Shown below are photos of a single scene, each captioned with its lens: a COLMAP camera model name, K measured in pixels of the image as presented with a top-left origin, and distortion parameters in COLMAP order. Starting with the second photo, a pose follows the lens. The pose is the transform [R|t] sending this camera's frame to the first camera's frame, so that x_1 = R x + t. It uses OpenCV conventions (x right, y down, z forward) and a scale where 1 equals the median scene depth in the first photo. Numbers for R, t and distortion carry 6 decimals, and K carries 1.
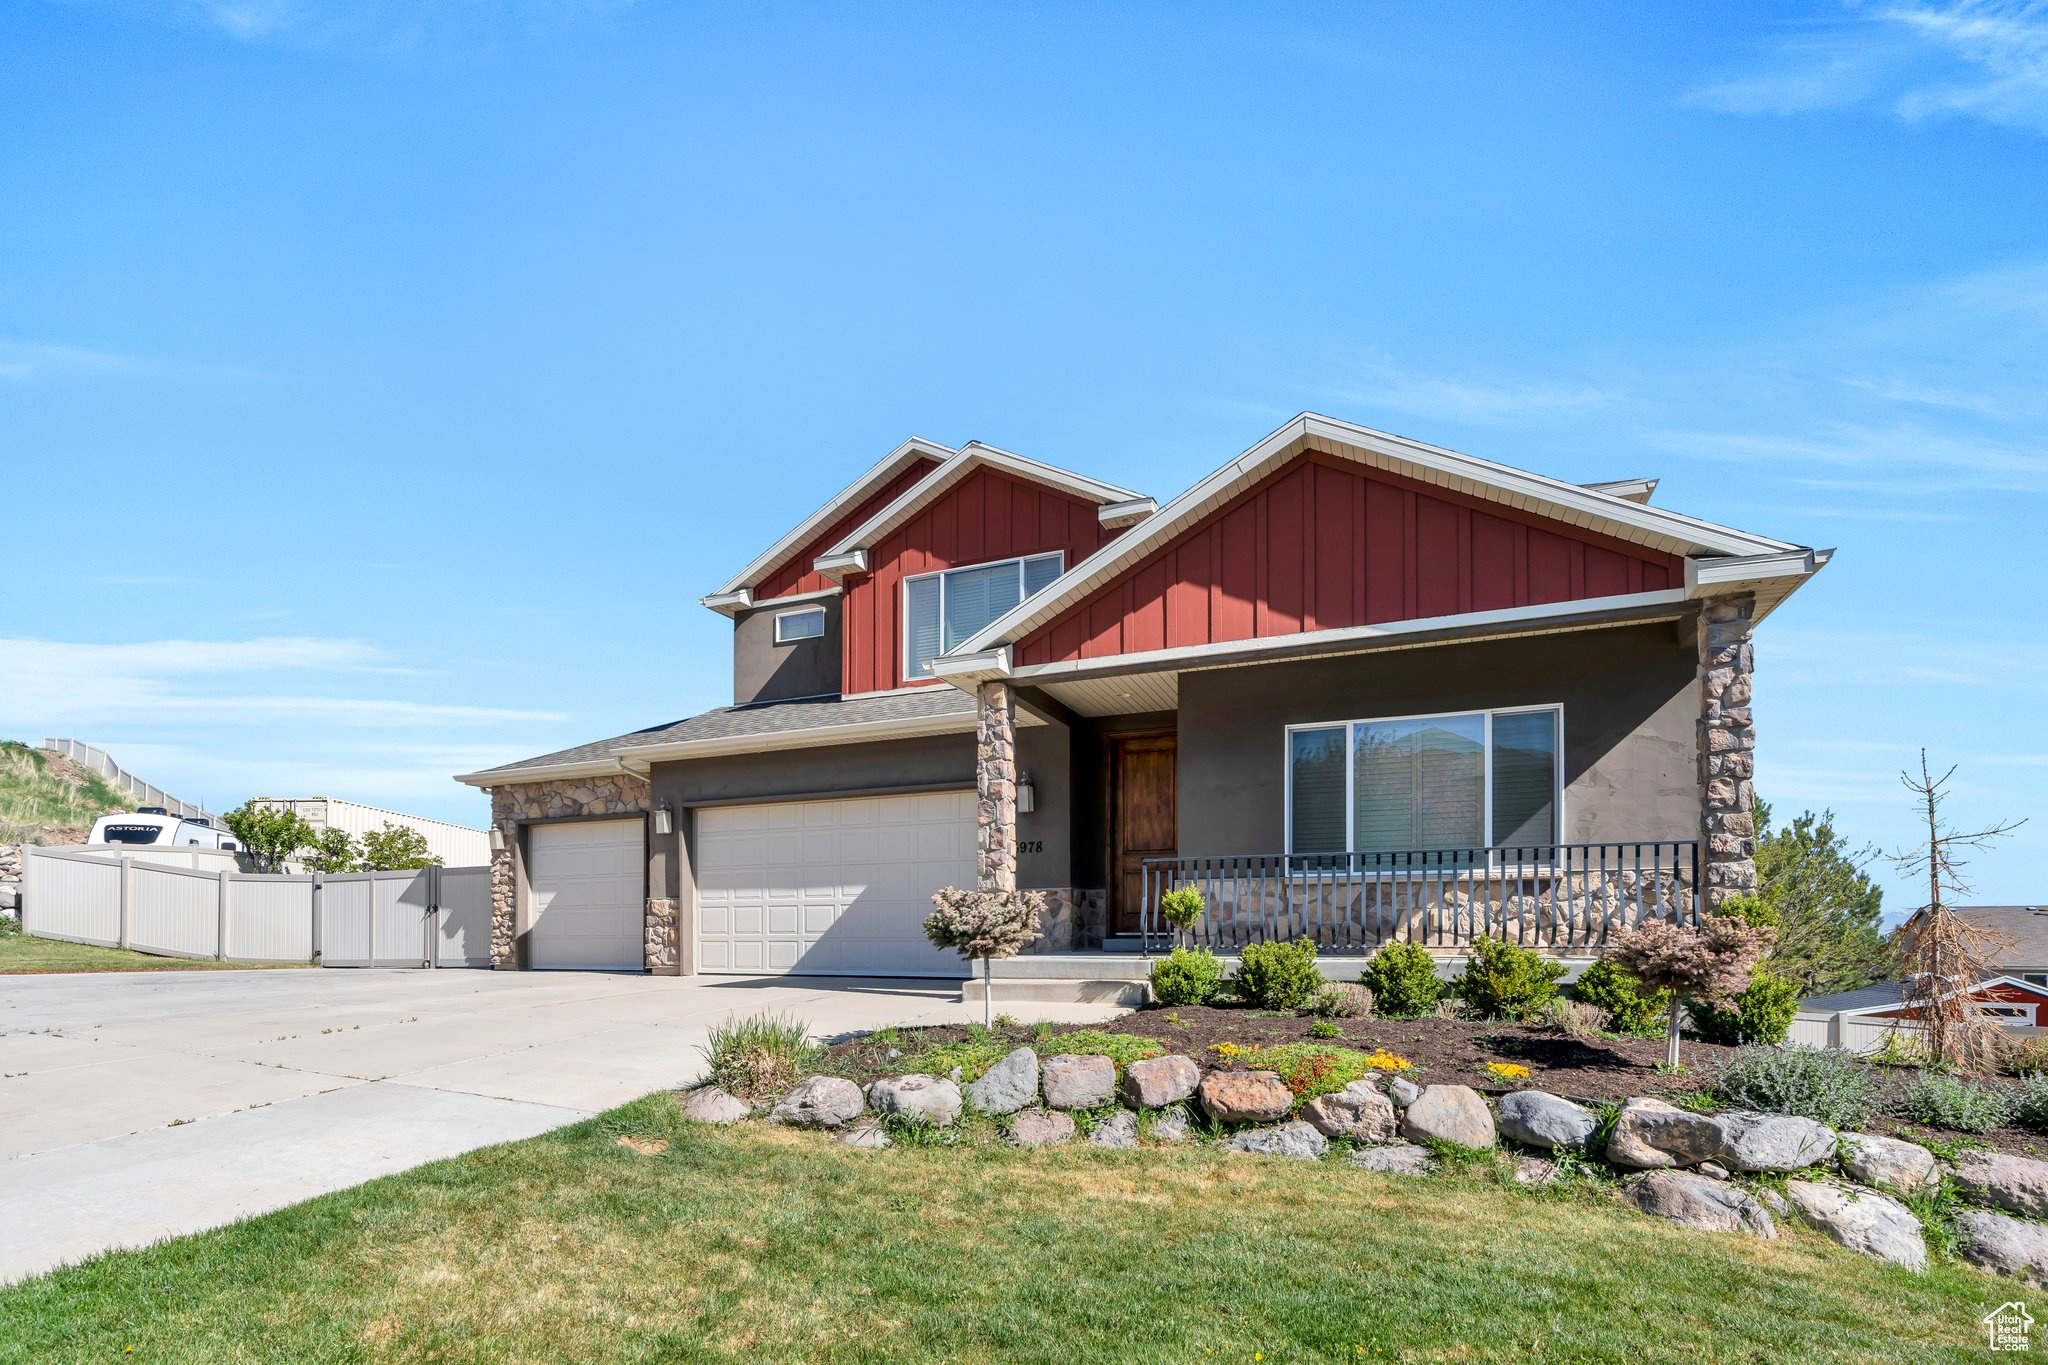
lens RADIAL K [[936.7, 0, 925.3], [0, 936.7, 920.9], [0, 0, 1]] dist [-0.001567, -0.000332]
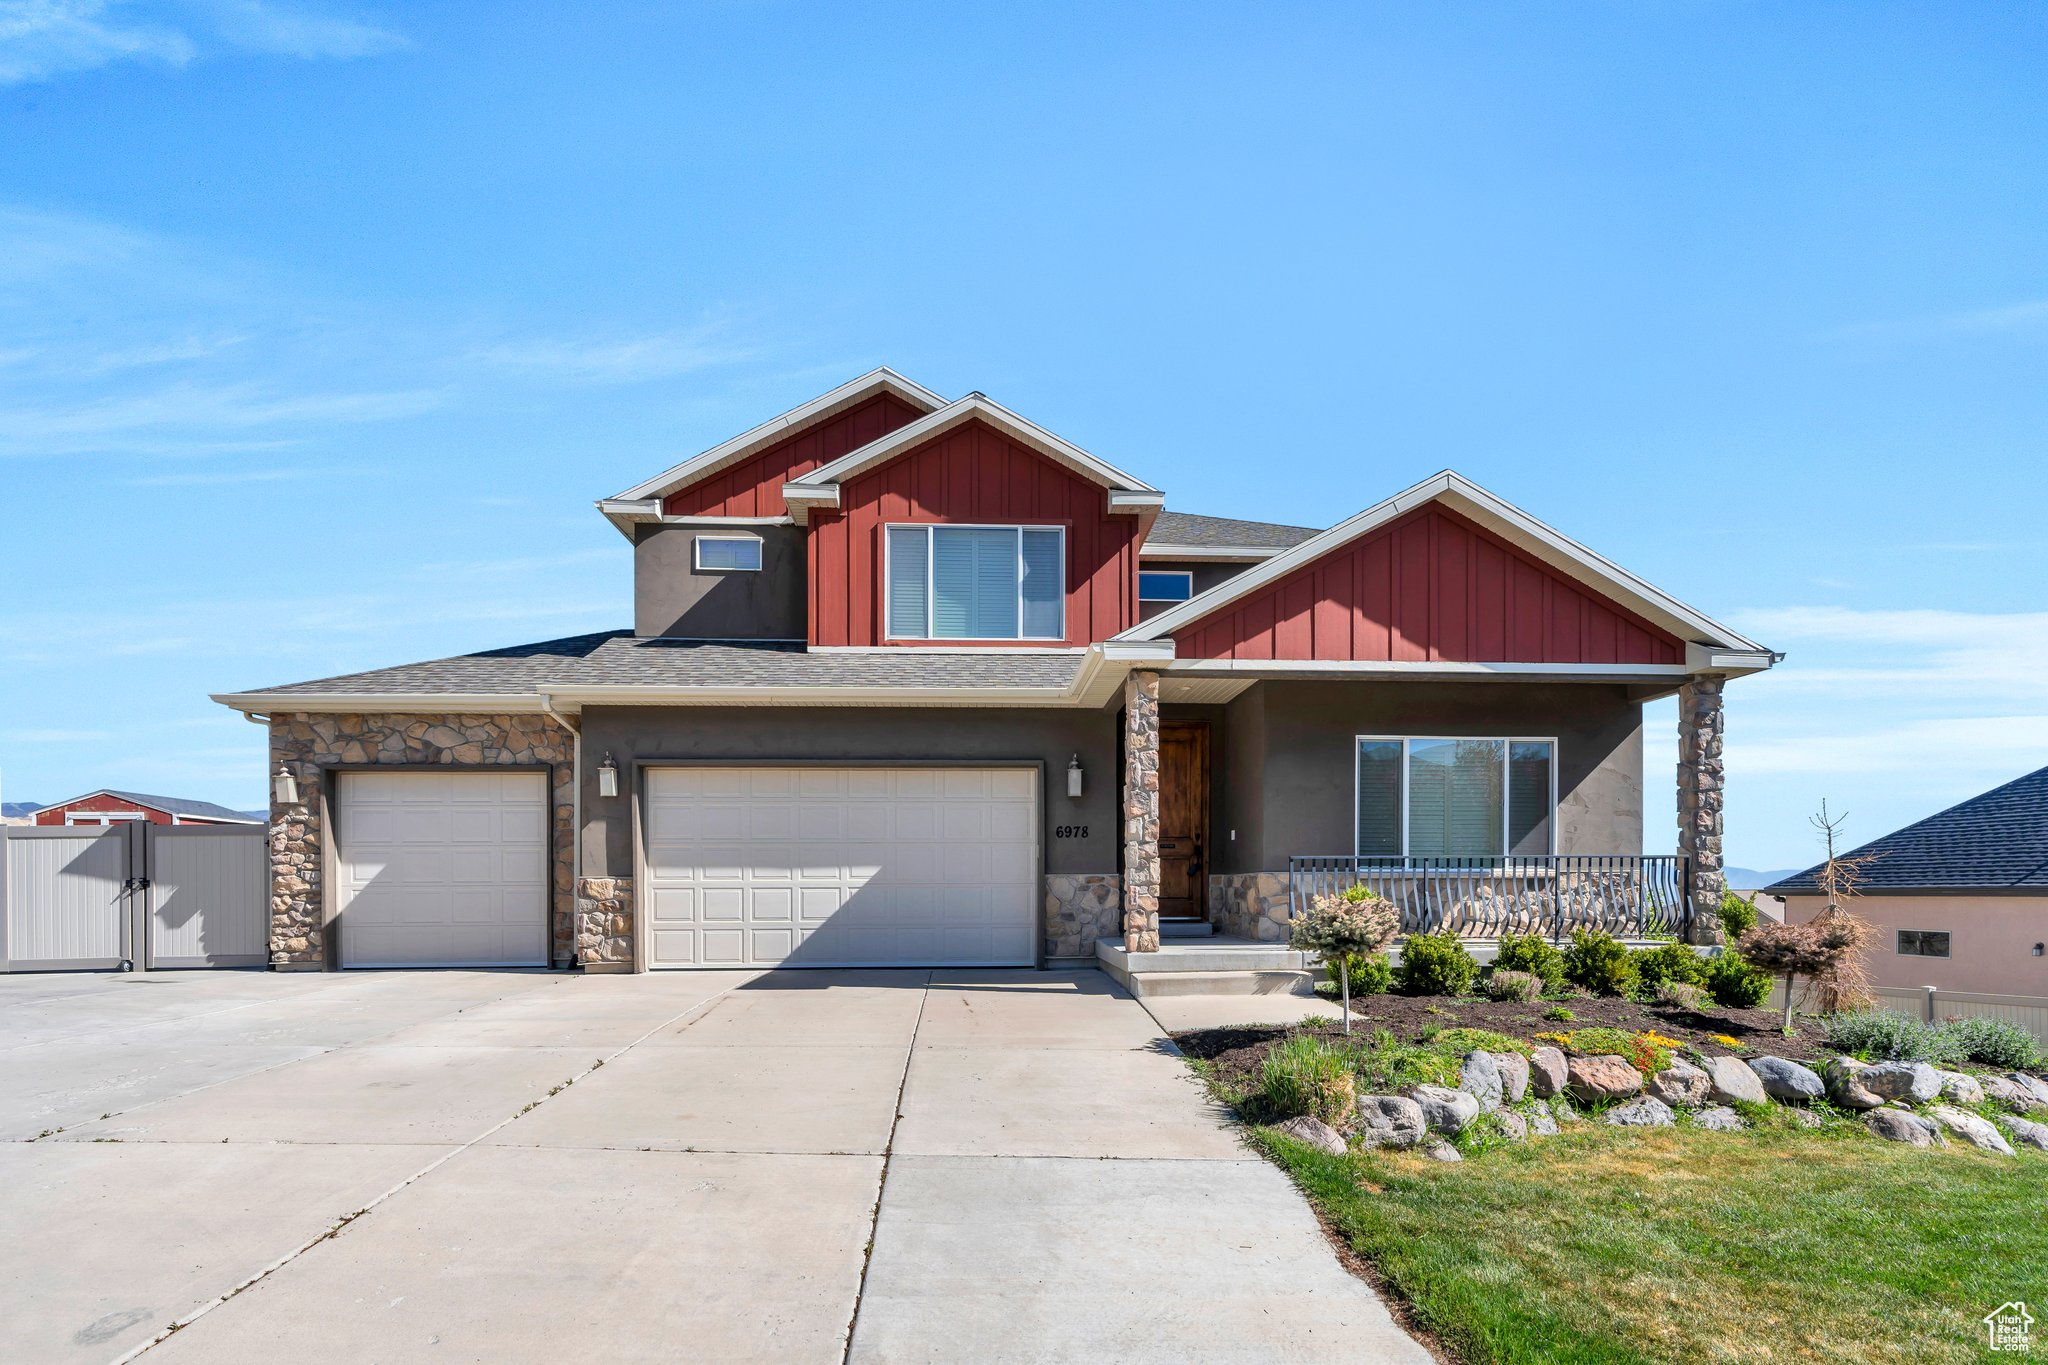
lens RADIAL K [[985.7, 0, 1019.1], [0, 985.7, 898.4], [0, 0, 1]] dist [-0.001666, 0.000034]
pose [[0.892608, -0.002647, 0.450825, -0.401619], [-0.005293, 0.999852, 0.016351, -0.025509], [-0.450802, -0.016981, 0.892463, 0.104707]]
